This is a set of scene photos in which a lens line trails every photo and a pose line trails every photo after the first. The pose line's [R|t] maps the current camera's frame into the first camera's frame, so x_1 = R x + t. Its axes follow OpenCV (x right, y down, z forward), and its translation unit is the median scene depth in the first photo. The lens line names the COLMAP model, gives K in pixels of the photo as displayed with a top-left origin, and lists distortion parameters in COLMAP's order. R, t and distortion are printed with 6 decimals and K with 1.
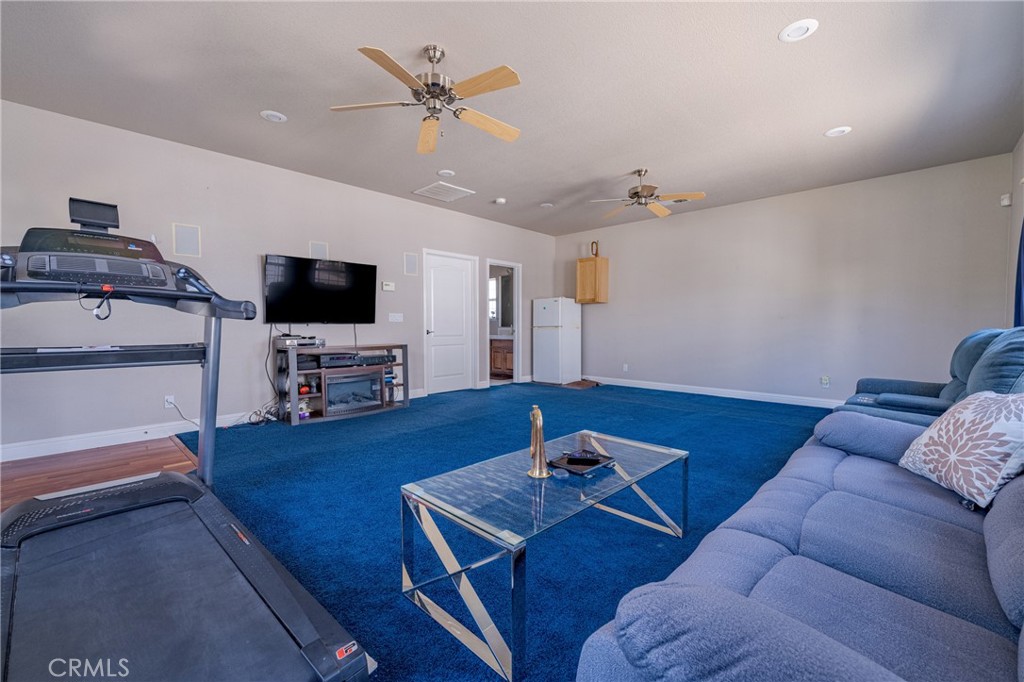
lens RADIAL K [[418.9, 0, 514.2], [0, 418.9, 340.4], [0, 0, 1]] dist [0.002209, -0.000129]
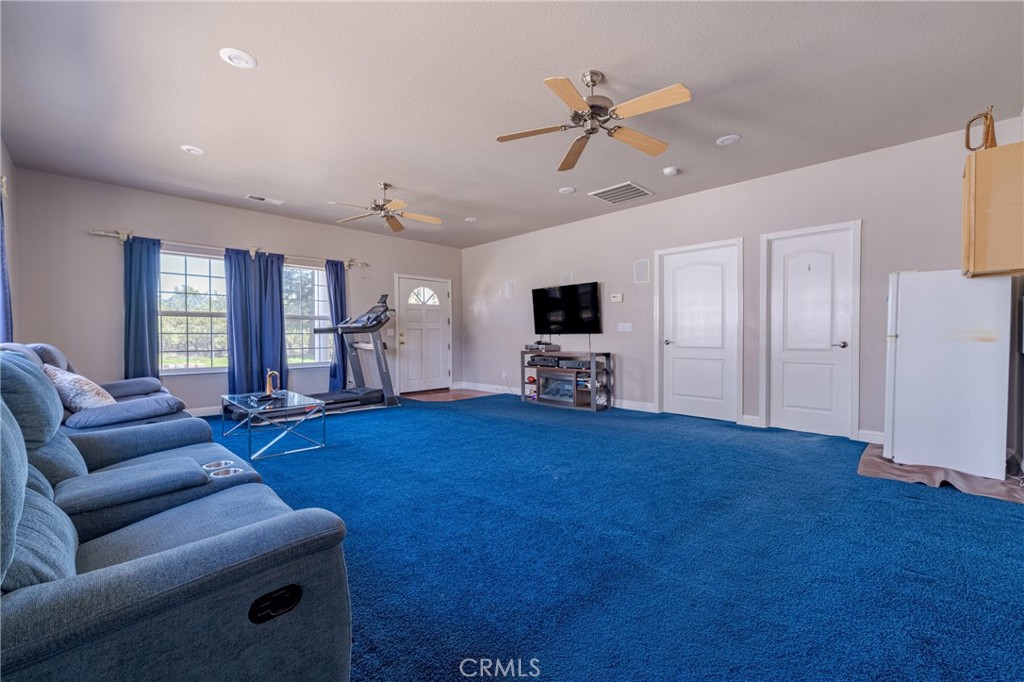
lens RADIAL K [[418.9, 0, 514.3], [0, 418.9, 342.8], [0, 0, 1]] dist [0.002209, -0.000129]
pose [[-0.032098, 0.019627, -0.999292, 0.811224], [-0.033302, 0.999231, 0.020695, -0.031160], [0.998930, 0.033942, -0.031420, 0.824351]]
